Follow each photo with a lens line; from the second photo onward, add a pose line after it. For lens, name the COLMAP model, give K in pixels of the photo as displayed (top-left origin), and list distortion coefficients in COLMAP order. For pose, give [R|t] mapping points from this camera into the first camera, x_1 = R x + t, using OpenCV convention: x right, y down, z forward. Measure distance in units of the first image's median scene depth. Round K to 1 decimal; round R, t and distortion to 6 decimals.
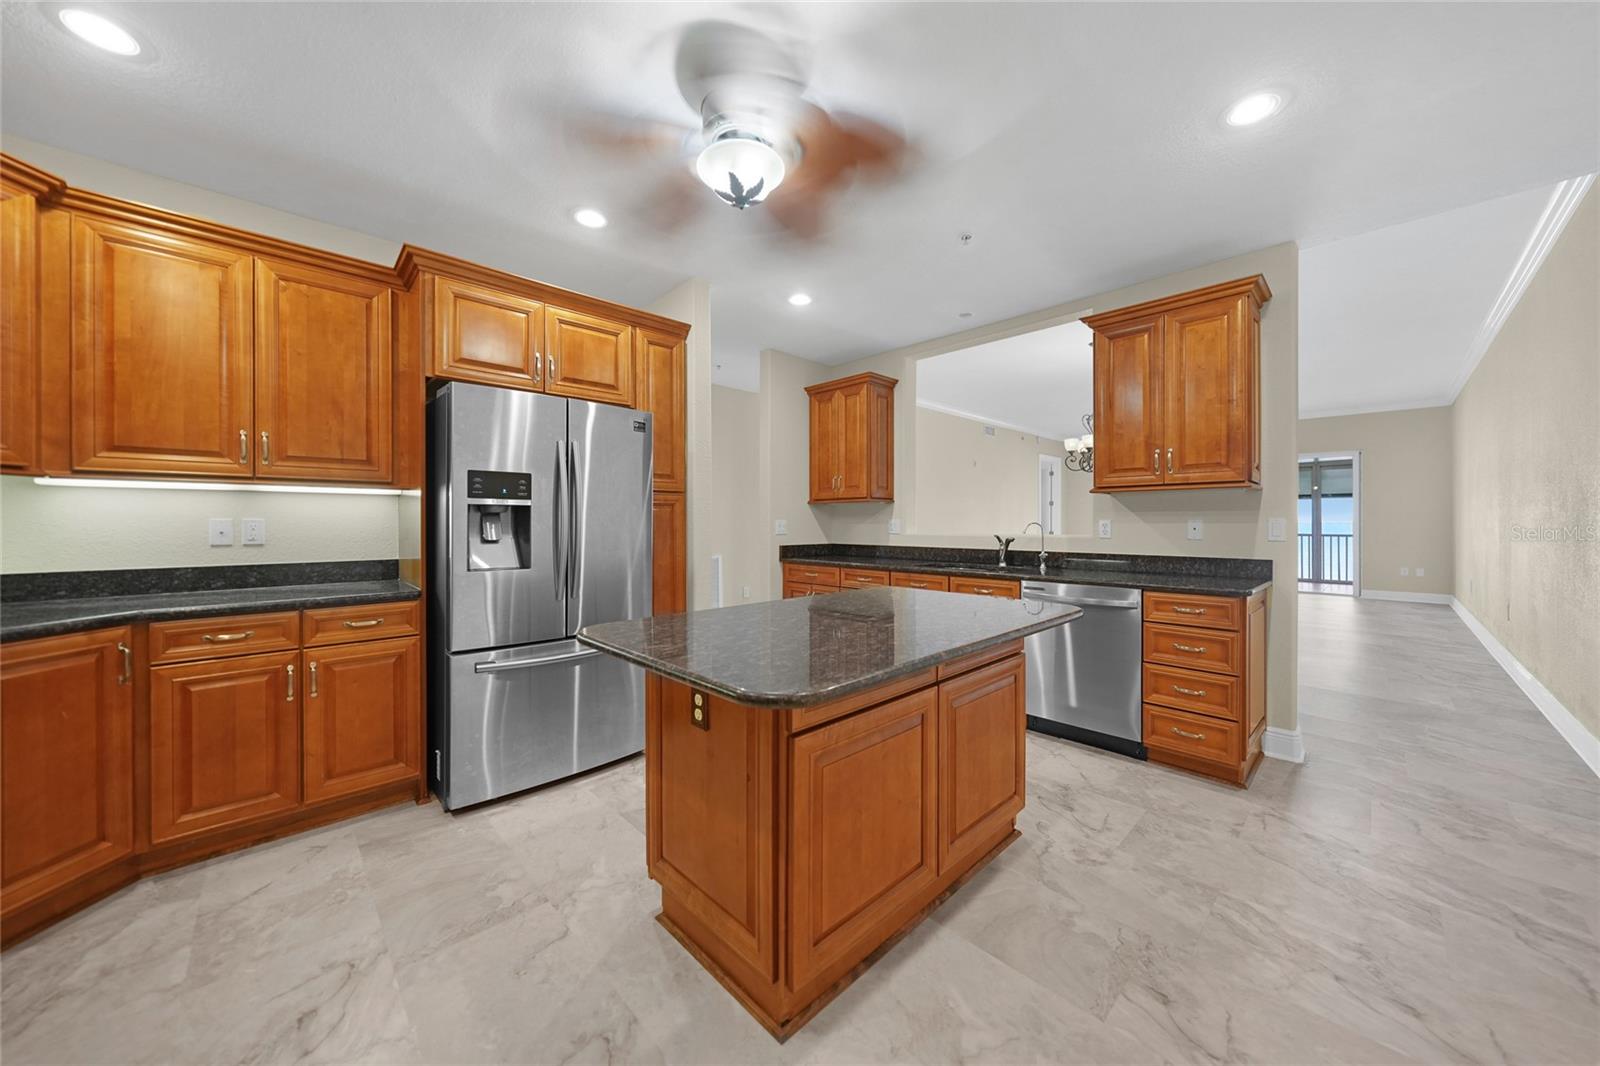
lens RADIAL K [[553.0, 0, 799.1], [0, 553.0, 524.5], [0, 0, 1]] dist [0.001612, 0.000111]
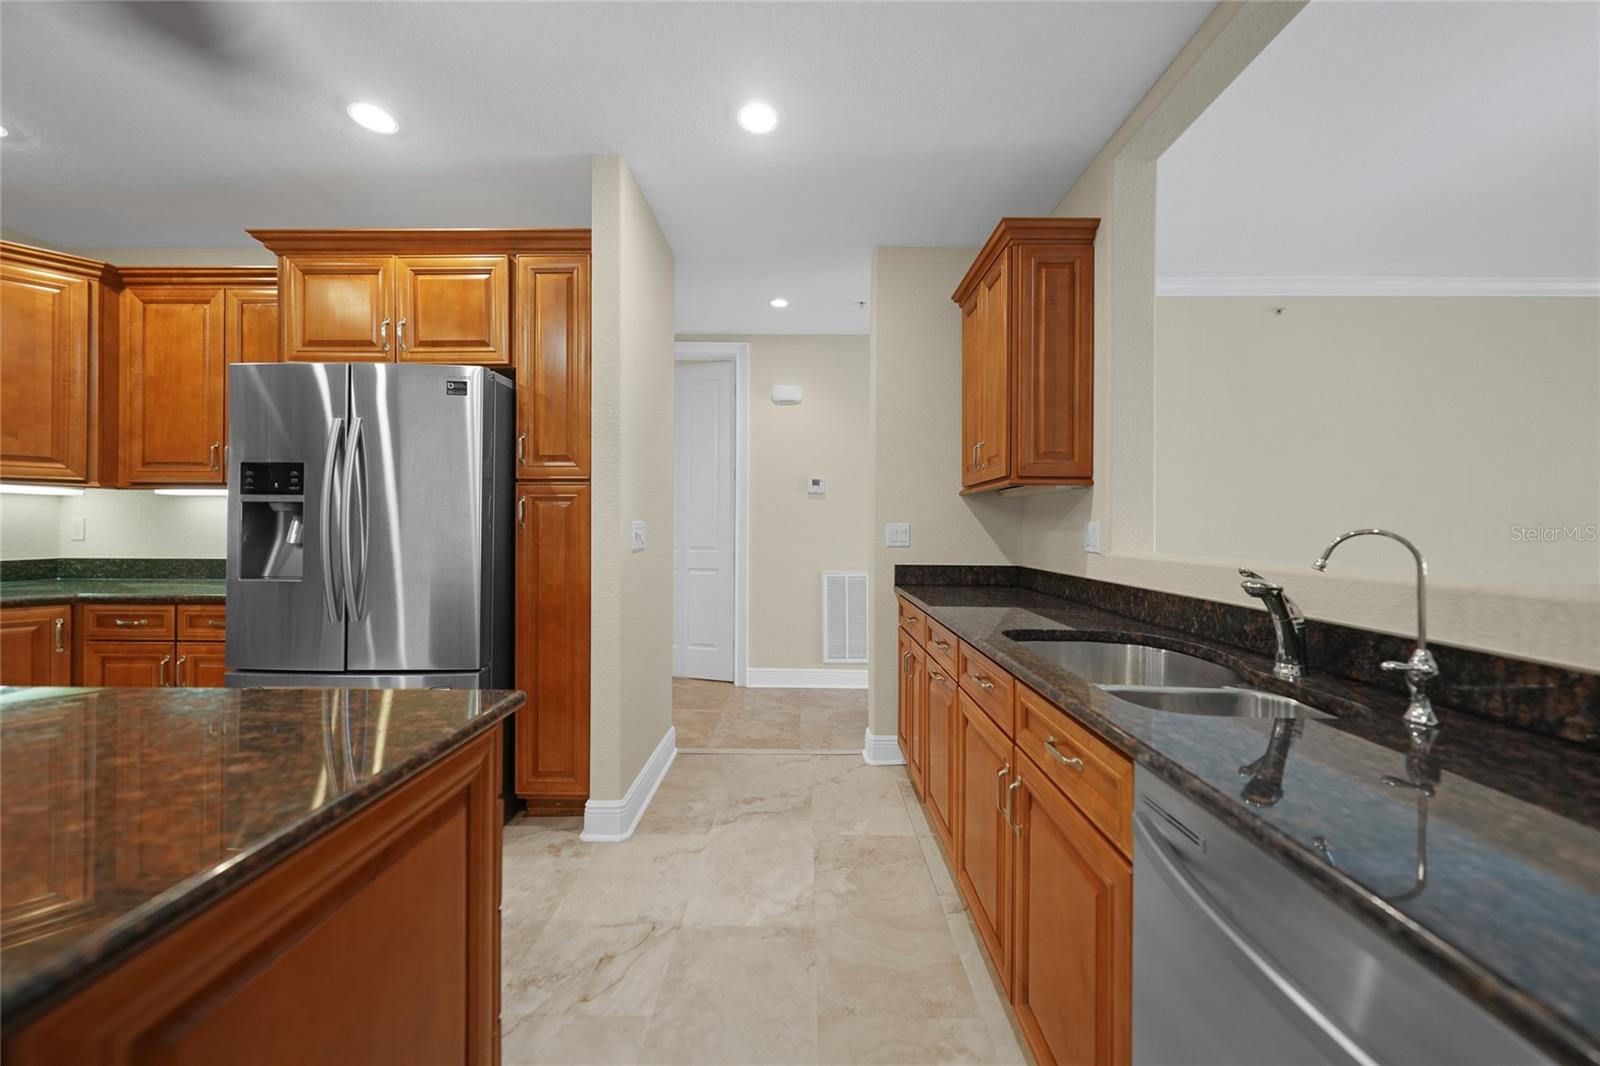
lens RADIAL K [[553.0, 0, 800.1], [0, 553.0, 527.7], [0, 0, 1]] dist [0.001612, 0.000111]
pose [[0.717330, 0.006836, -0.696700, 0.453825], [-0.009117, 0.999958, 0.000424, -0.002949], [0.696674, 0.006048, 0.717362, 0.699808]]
